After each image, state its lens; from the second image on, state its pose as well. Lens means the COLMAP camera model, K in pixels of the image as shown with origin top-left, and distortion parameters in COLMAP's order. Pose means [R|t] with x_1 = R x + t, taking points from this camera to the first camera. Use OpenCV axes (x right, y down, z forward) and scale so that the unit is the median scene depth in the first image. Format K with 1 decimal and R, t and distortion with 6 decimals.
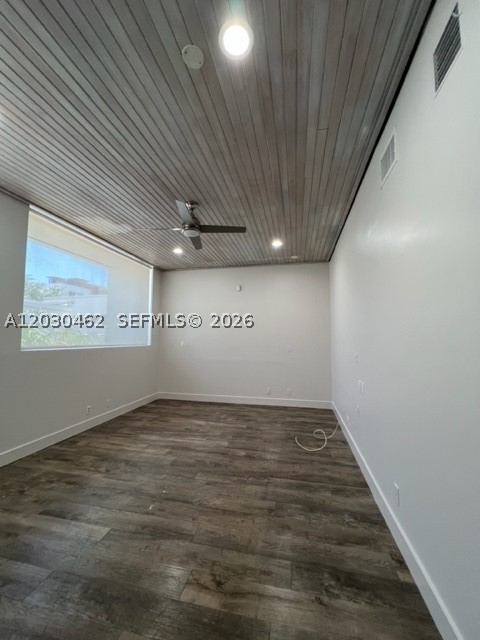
lens RADIAL K [[256.7, 0, 241.1], [0, 256.7, 320.5], [0, 0, 1]] dist [-0.000941, 0.000061]
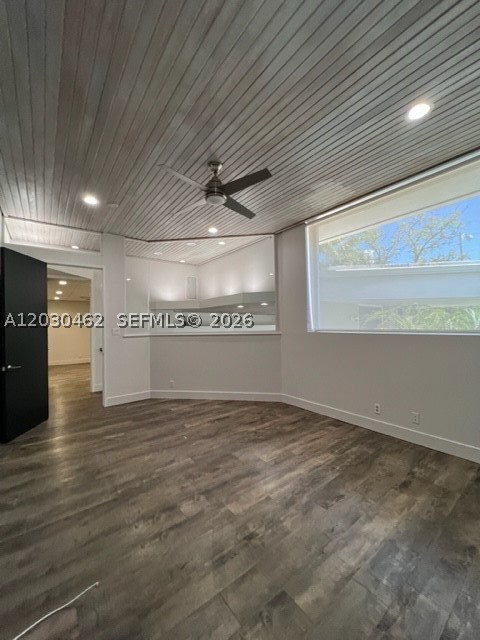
lens RADIAL K [[256.7, 0, 241.1], [0, 256.7, 320.5], [0, 0, 1]] dist [-0.000941, 0.000061]
pose [[-0.643683, -0.004344, -0.765280, 0.434080], [0.067328, 0.995785, -0.062283, 0.124614], [0.762325, -0.091616, -0.640677, 1.687713]]
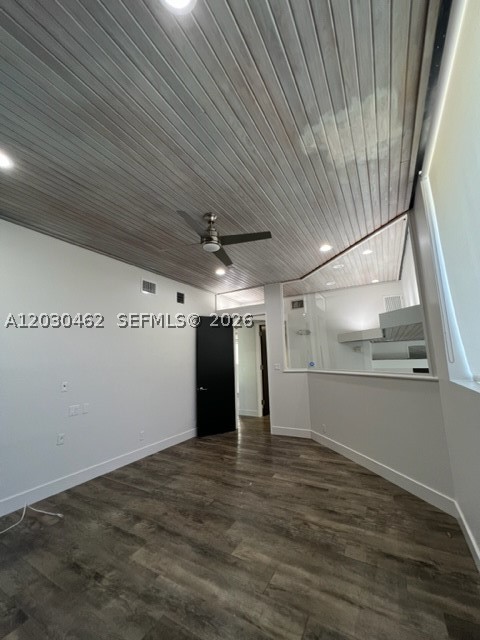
lens RADIAL K [[256.7, 0, 241.1], [0, 256.7, 320.5], [0, 0, 1]] dist [-0.000941, 0.000061]
pose [[-0.954967, 0.068080, 0.288795, -0.576169], [0.003577, 0.975892, -0.218224, 0.116860], [-0.296690, -0.207364, -0.932189, 1.881663]]
